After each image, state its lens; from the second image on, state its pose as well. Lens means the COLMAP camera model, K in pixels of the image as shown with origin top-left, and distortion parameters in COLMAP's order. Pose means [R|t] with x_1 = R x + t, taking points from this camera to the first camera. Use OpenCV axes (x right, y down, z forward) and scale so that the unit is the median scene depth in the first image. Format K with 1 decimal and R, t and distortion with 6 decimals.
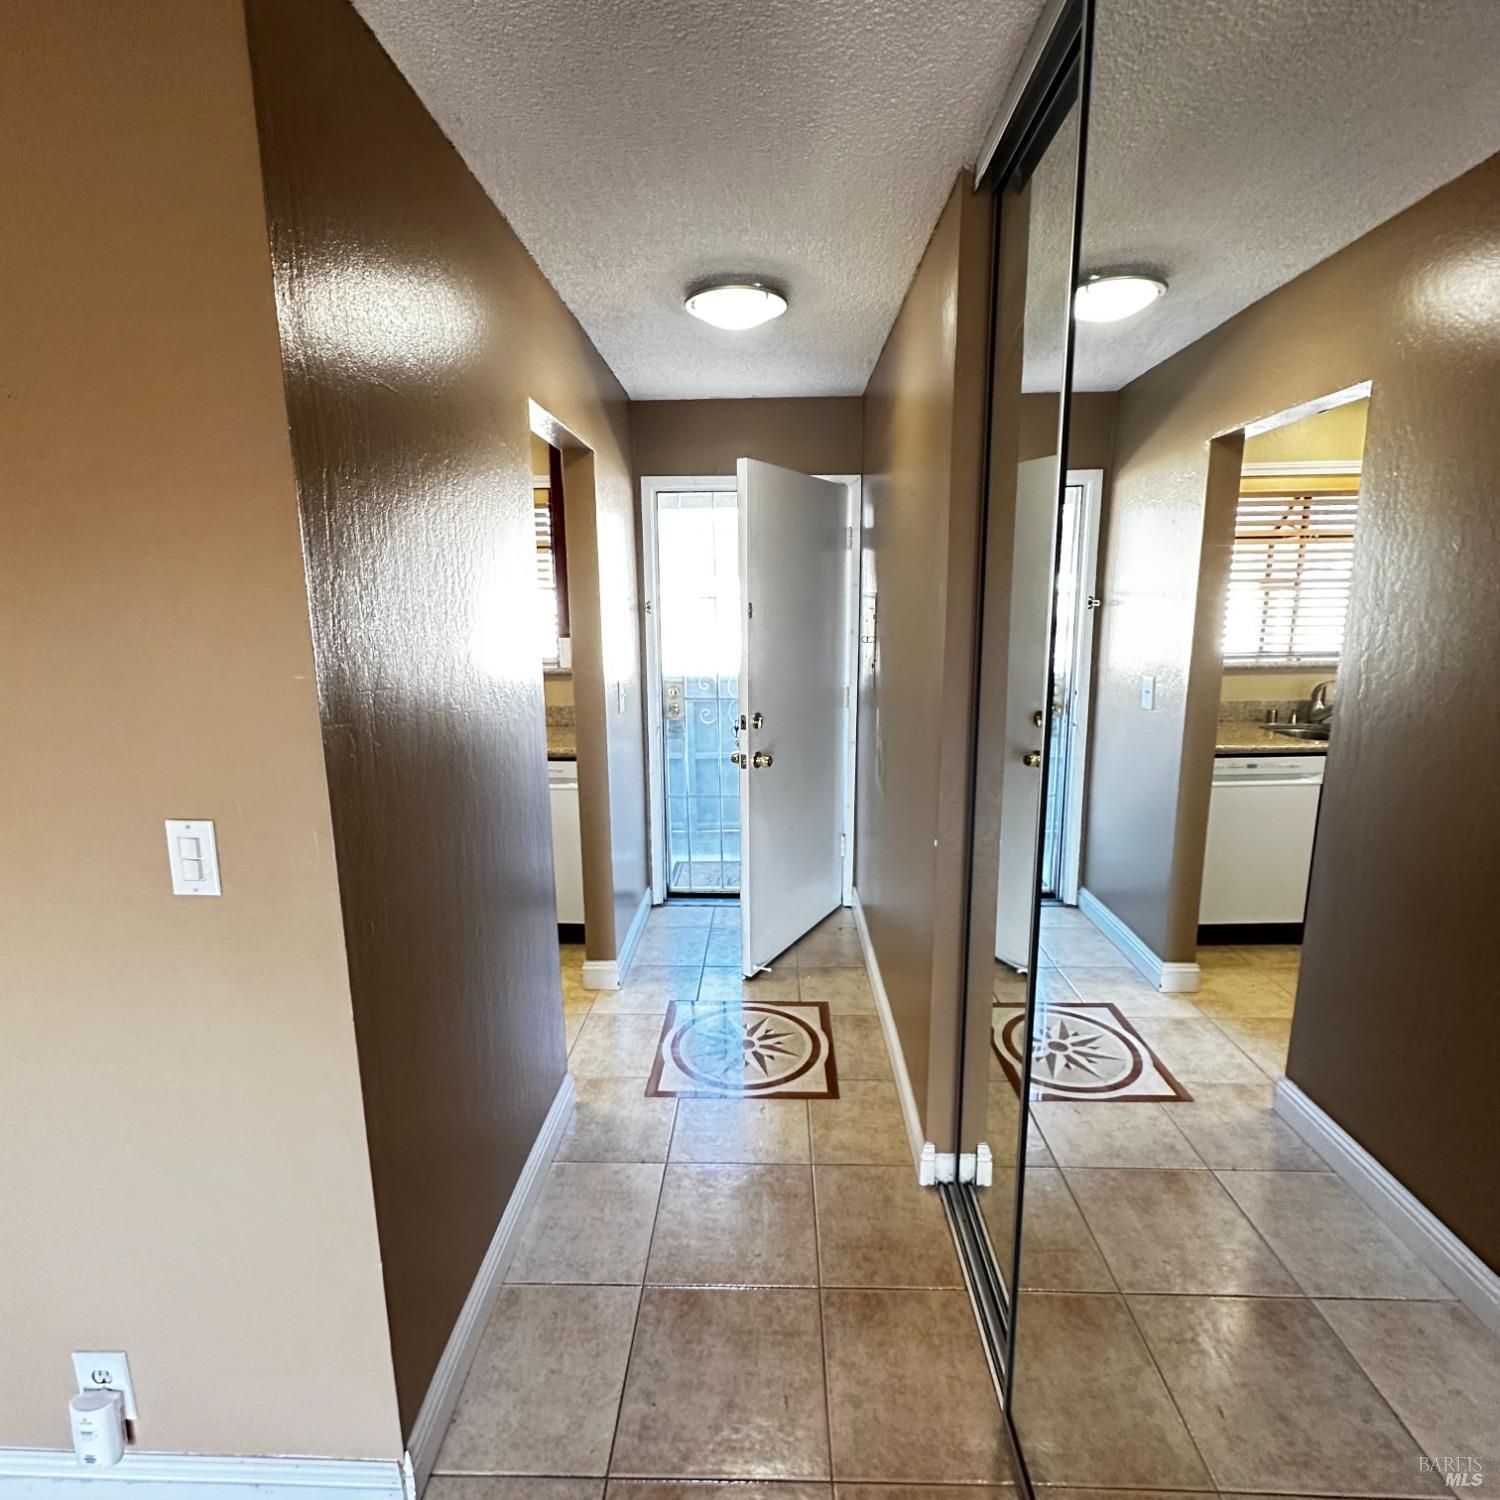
lens RADIAL K [[794.7, 0, 748.1], [0, 794.7, 752.3], [0, 0, 1]] dist [-0.001963, 0.001072]
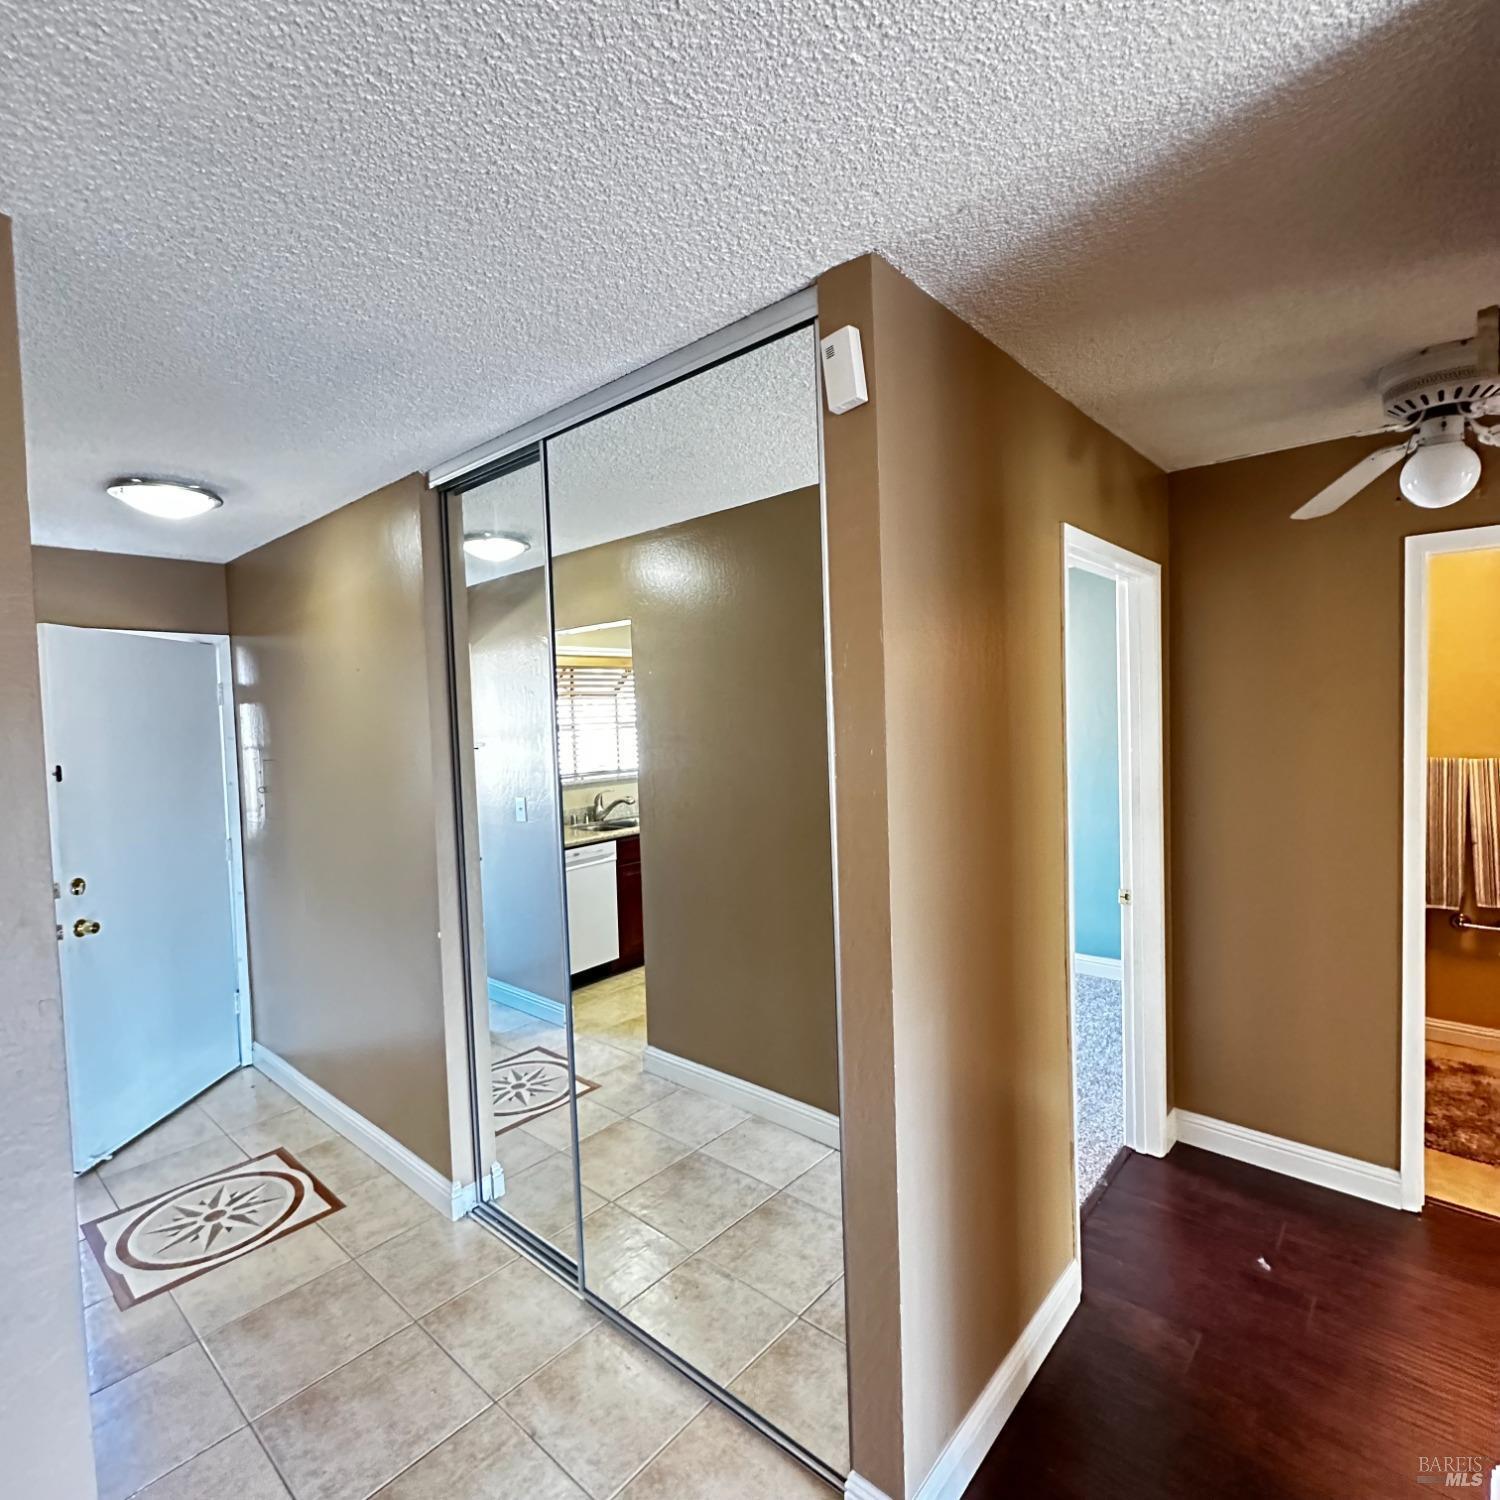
lens RADIAL K [[794.7, 0, 752.2], [0, 794.7, 752.6], [0, 0, 1]] dist [-0.001963, 0.001072]
pose [[0.631003, -0.047291, 0.774338, -0.335938], [0.173383, 0.981489, -0.081346, 0.010473], [-0.756157, 0.185586, 0.627522, -0.210985]]
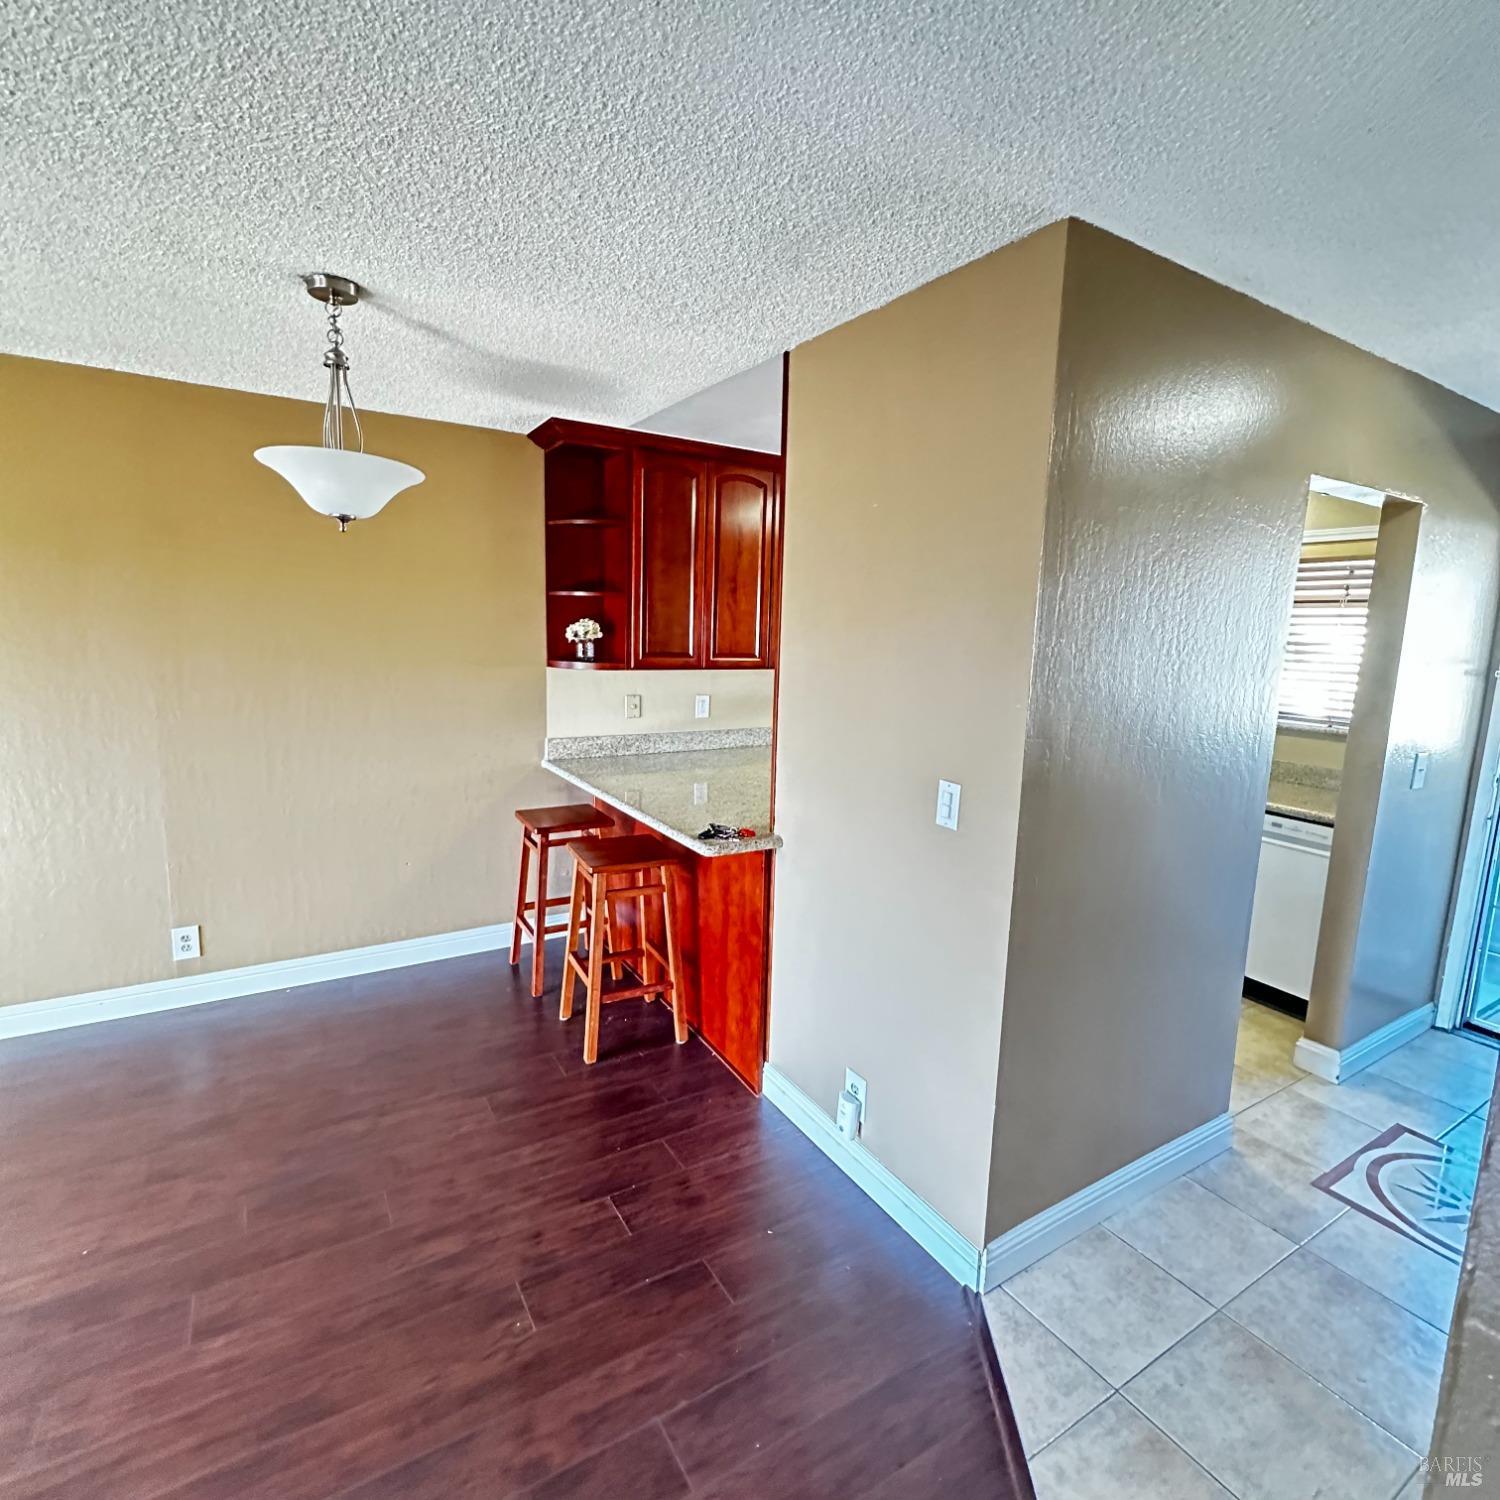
lens RADIAL K [[794.7, 0, 754.2], [0, 794.7, 752.1], [0, 0, 1]] dist [-0.001963, 0.001072]
pose [[0.551340, 0.151222, -0.820461, 0.197732], [-0.192095, 0.980022, 0.051545, 0.006974], [0.811865, 0.129187, 0.569374, -0.139099]]
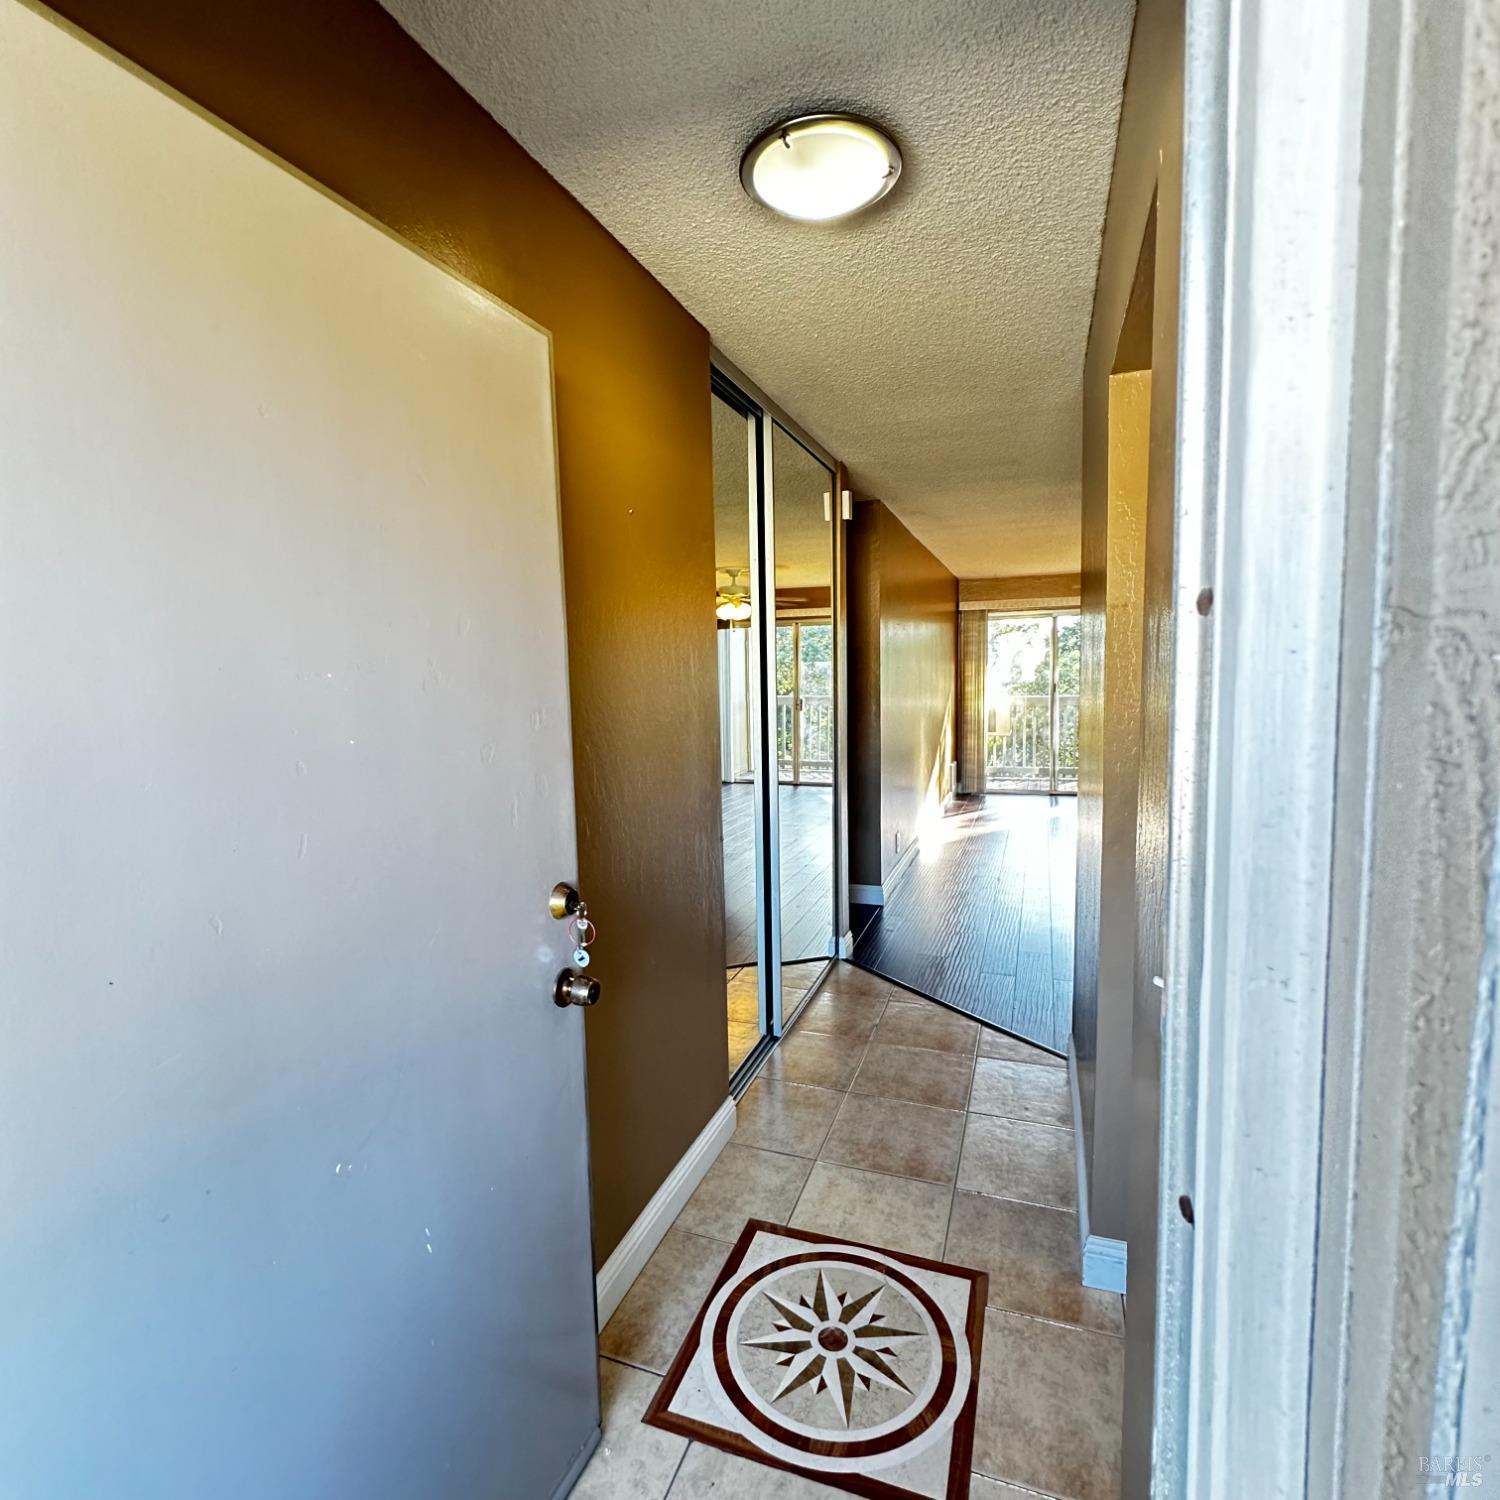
lens RADIAL K [[794.7, 0, 755.4], [0, 794.7, 754.2], [0, 0, 1]] dist [-0.001963, 0.001072]
pose [[-0.951871, -0.019664, 0.305869, -0.138267], [0.072957, 0.954720, 0.288421, -0.278485], [-0.297690, 0.296855, -0.907335, 1.572681]]
